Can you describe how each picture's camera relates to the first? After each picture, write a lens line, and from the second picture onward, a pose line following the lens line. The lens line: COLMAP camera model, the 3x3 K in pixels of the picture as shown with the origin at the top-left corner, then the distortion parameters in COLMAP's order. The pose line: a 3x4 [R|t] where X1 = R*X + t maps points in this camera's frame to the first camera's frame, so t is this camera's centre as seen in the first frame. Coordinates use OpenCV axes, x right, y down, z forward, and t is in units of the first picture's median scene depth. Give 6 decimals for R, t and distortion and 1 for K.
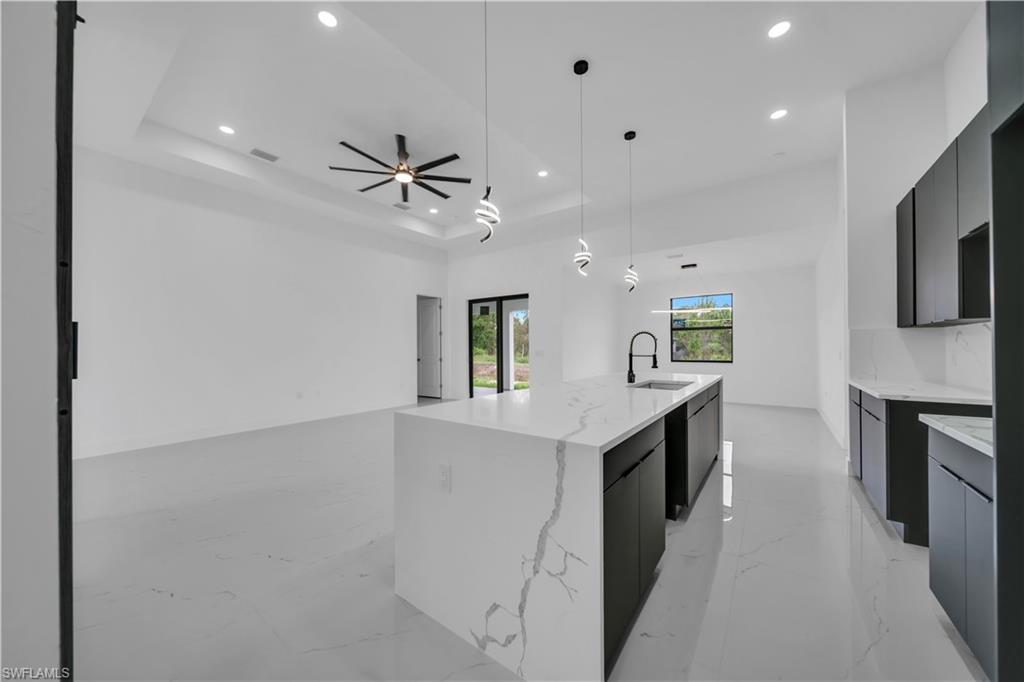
lens RADIAL K [[354.6, 0, 515.1], [0, 354.6, 348.2], [0, 0, 1]] dist [-0.004979, 0.000063]
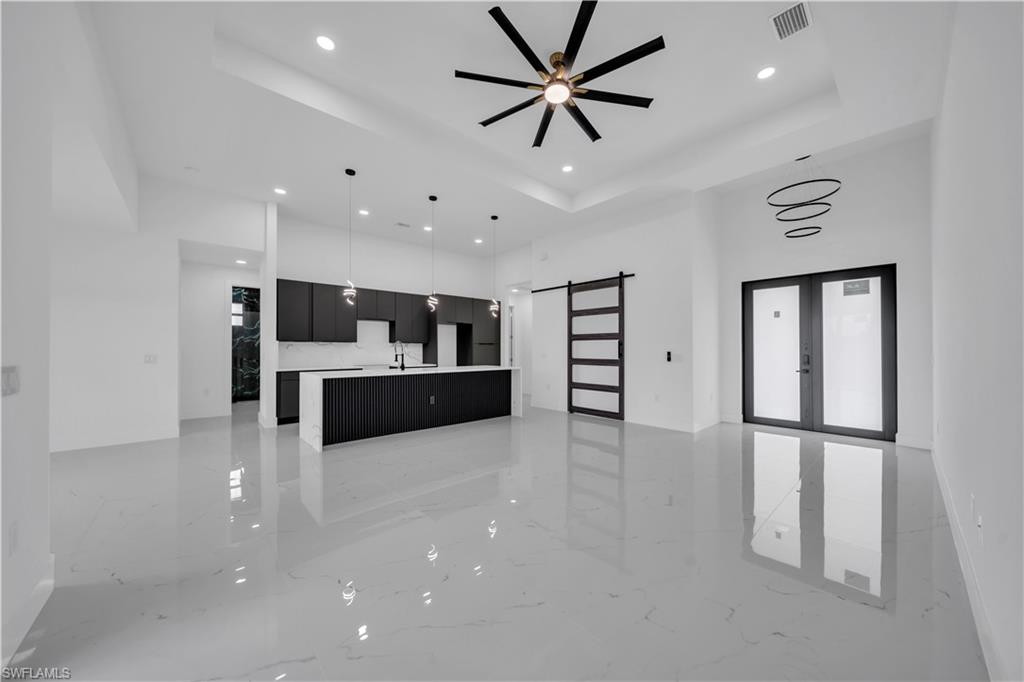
lens RADIAL K [[354.6, 0, 510.2], [0, 354.6, 346.1], [0, 0, 1]] dist [-0.004979, 0.000063]
pose [[-0.975834, 0.009609, 0.218304, -0.229496], [0.007356, 0.999911, -0.011133, 0.000368], [-0.218391, -0.009258, -0.975817, 1.042316]]
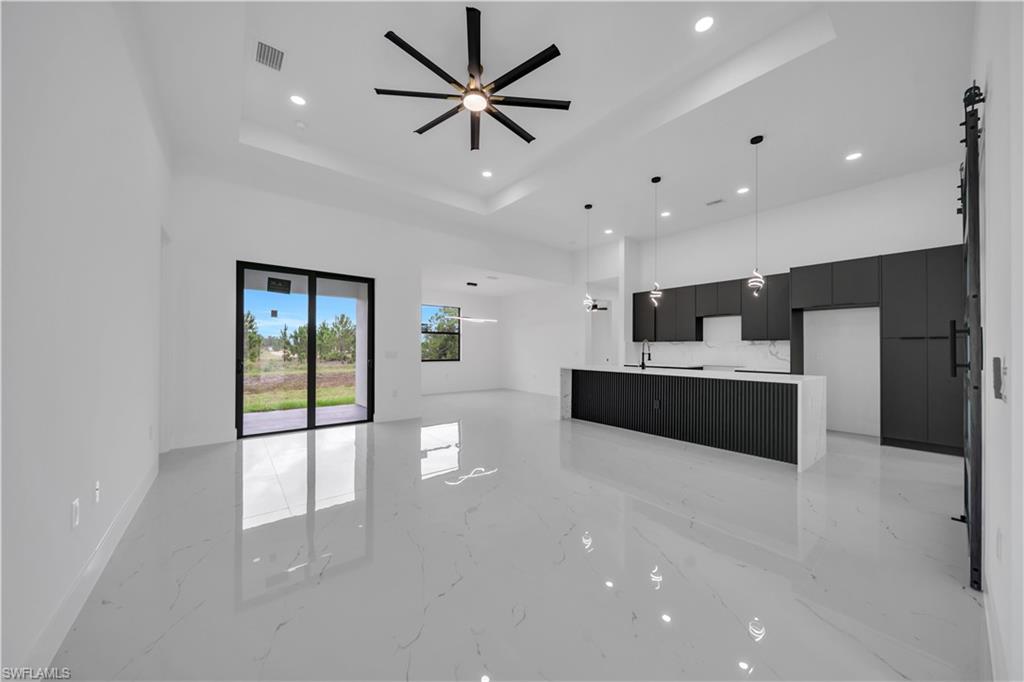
lens RADIAL K [[354.6, 0, 511.5], [0, 354.6, 344.5], [0, 0, 1]] dist [-0.004979, 0.000063]
pose [[0.256613, 0.019631, 0.966315, -0.608561], [-0.006339, 0.999806, -0.018628, 0.005008], [-0.966494, -0.001345, 0.256687, 0.475208]]
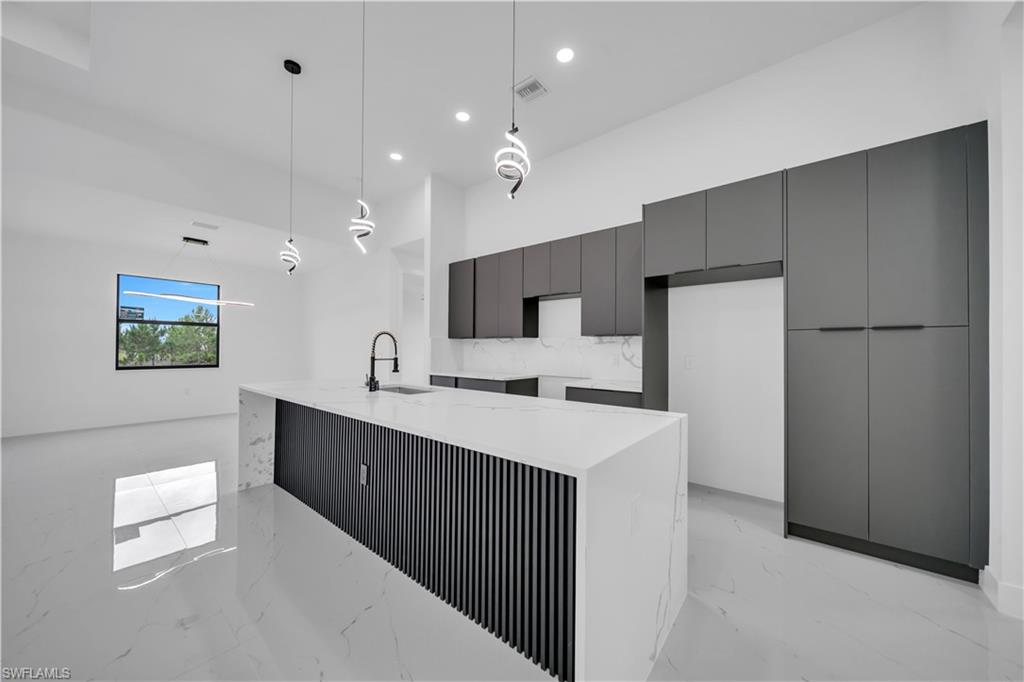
lens RADIAL K [[354.6, 0, 515.1], [0, 354.6, 344.4], [0, 0, 1]] dist [-0.004979, 0.000063]
pose [[0.045206, 0.022021, 0.998735, -0.200742], [-0.006934, 0.999740, -0.021730, 0.000497], [-0.998954, -0.005943, 0.045347, 0.251343]]
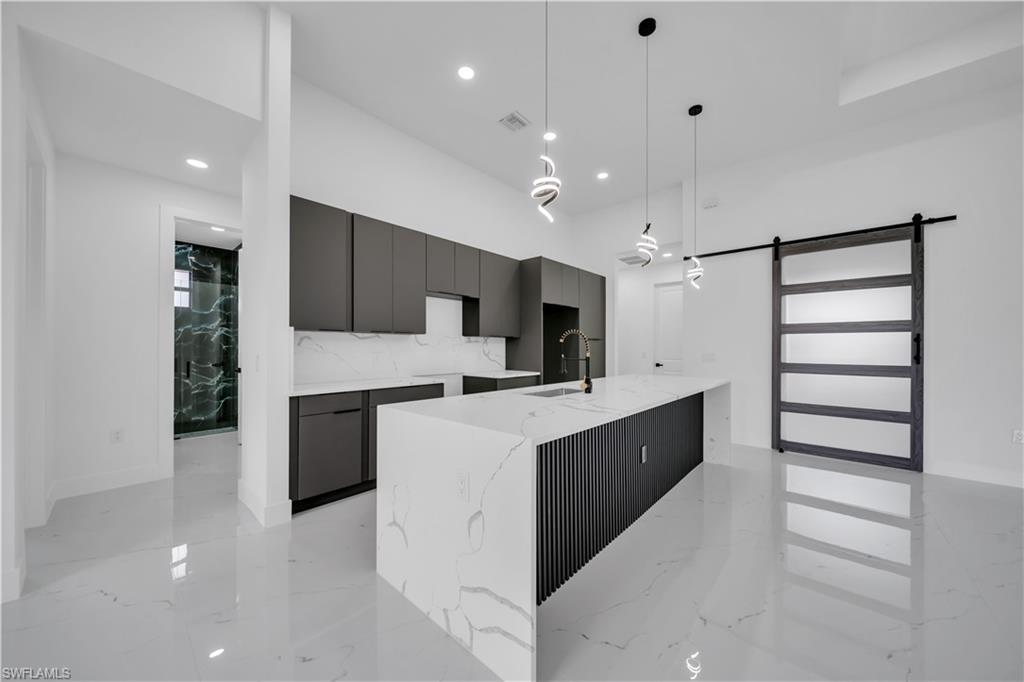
lens RADIAL K [[354.6, 0, 507.3], [0, 354.6, 348.2], [0, 0, 1]] dist [-0.004979, 0.000063]
pose [[-0.993488, 0.004738, 0.113840, 0.172530], [0.005151, 0.999981, 0.003329, -0.004411], [-0.113822, 0.003894, -0.993494, 0.729165]]
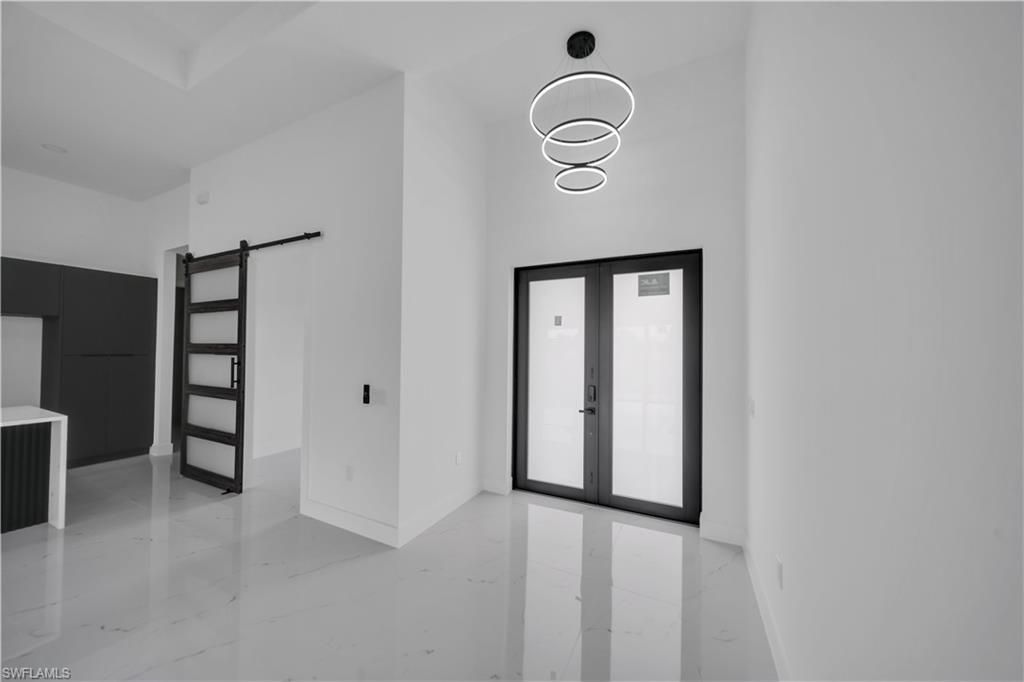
lens RADIAL K [[354.6, 0, 512.1], [0, 354.6, 349.2], [0, 0, 1]] dist [-0.004979, 0.000063]
pose [[-0.984591, -0.005800, -0.174779, -0.421325], [-0.003027, 0.999865, -0.016129, -0.019059], [0.174849, -0.015351, -0.984476, 0.734456]]
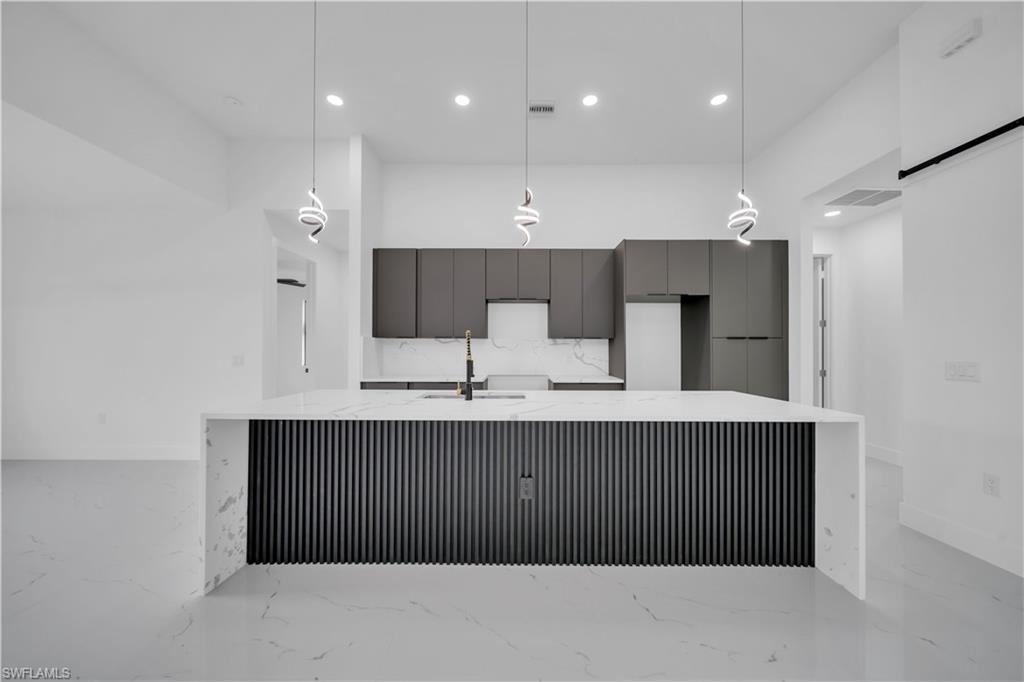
lens RADIAL K [[354.6, 0, 517.1], [0, 354.6, 348.2], [0, 0, 1]] dist [-0.004979, 0.000063]
pose [[-0.591019, 0.011322, 0.806578, -0.126396], [0.002495, 0.999922, -0.012207, 0.000008], [-0.806654, -0.005202, -0.591002, 0.543585]]
